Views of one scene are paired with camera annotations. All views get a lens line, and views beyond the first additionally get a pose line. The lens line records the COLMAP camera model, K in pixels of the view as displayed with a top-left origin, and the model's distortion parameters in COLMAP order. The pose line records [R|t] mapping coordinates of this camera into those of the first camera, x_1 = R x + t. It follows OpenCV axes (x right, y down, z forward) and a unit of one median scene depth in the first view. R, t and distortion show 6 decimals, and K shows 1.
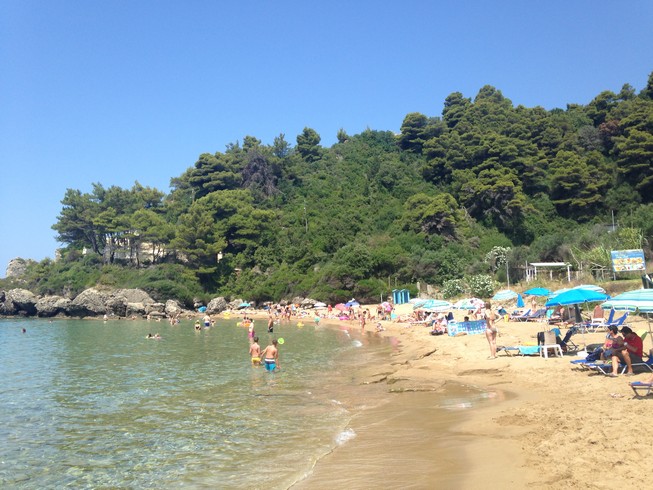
lens RADIAL K [[613.9, 0, 326.4], [0, 613.9, 247.8], [0, 0, 1]] dist [0.161992, 0.000000]
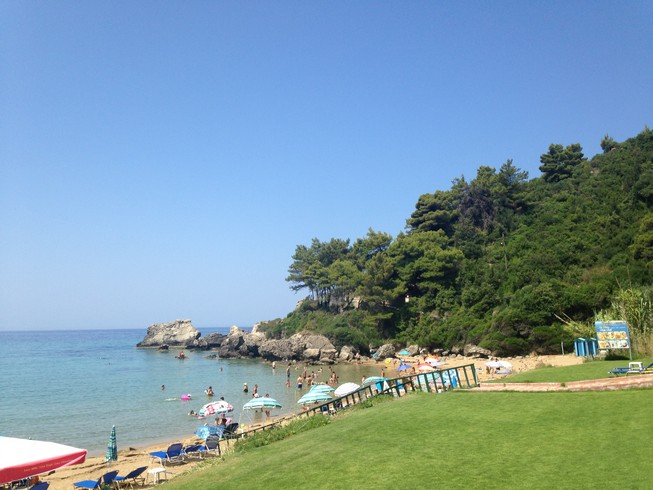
lens RADIAL K [[613.9, 0, 325.2], [0, 613.9, 241.2], [0, 0, 1]] dist [0.161992, 0.000000]
pose [[0.818700, -0.085521, -0.567817, 0.308881], [0.063428, 0.996265, -0.058600, -0.032982], [0.570707, 0.011960, 0.821066, 0.092707]]
